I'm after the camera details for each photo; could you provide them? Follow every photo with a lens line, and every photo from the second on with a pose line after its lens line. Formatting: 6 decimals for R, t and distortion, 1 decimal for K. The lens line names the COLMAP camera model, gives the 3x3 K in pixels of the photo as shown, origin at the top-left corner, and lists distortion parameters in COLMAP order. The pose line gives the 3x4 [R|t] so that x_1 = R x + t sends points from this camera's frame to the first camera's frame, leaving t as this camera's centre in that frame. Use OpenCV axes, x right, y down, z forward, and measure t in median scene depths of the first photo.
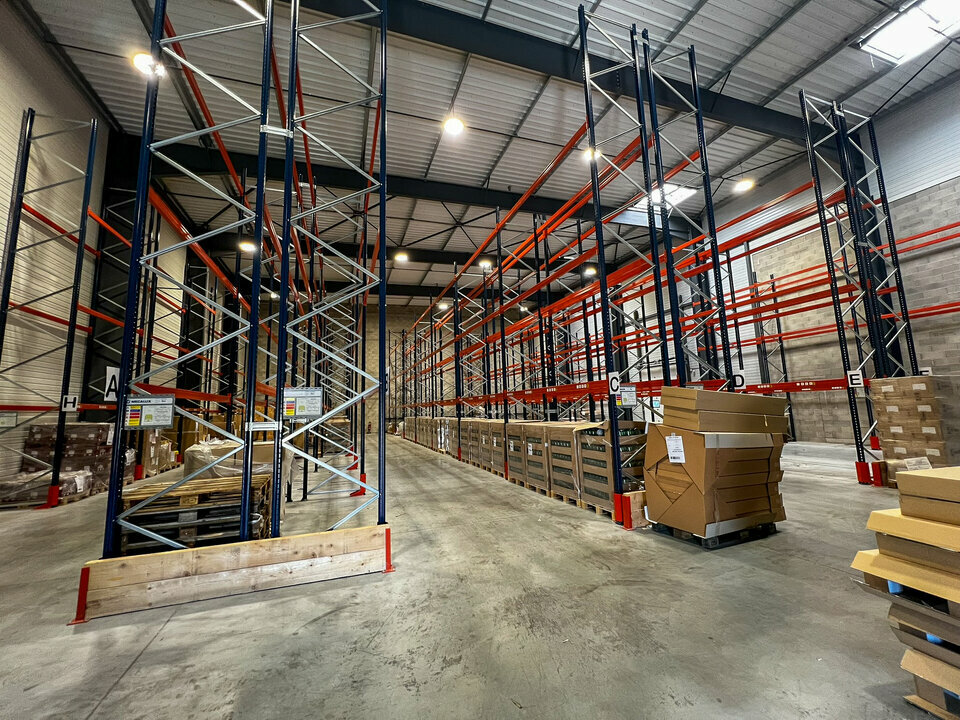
lens RADIAL K [[385.3, 0, 476.4], [0, 385.3, 357.8], [0, 0, 1]] dist [-0.002398, -0.000364]
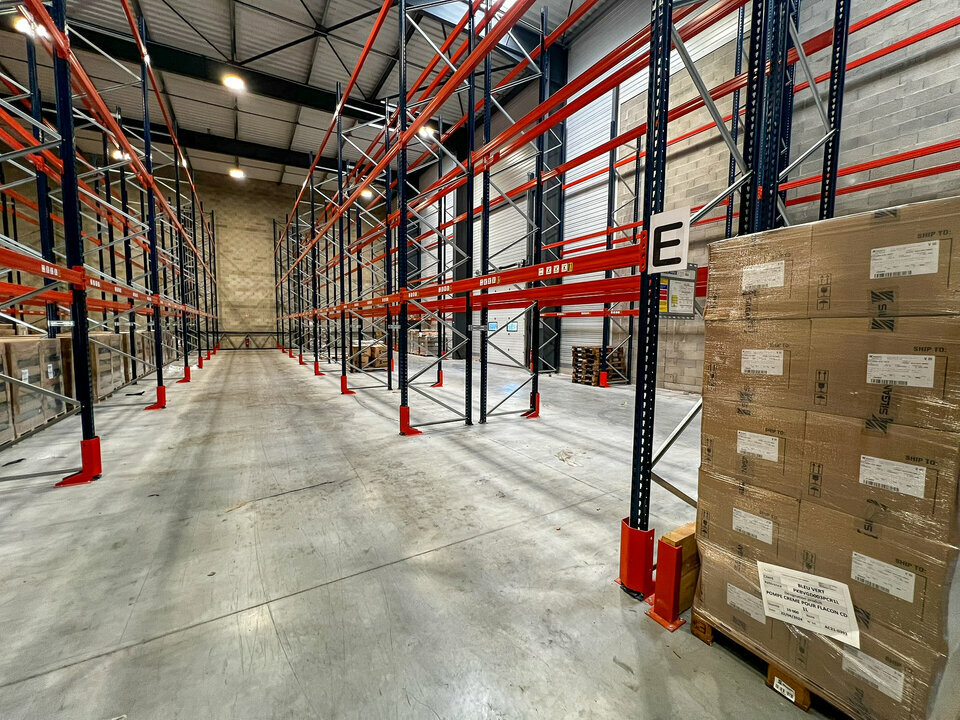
lens RADIAL K [[385.3, 0, 479.4], [0, 385.3, 358.3], [0, 0, 1]] dist [-0.002398, -0.000364]
pose [[0.977416, 0.027669, 0.209506, 0.849857], [-0.070789, 0.976984, 0.201226, 0.094494], [-0.199116, -0.211512, 0.956878, 0.795224]]
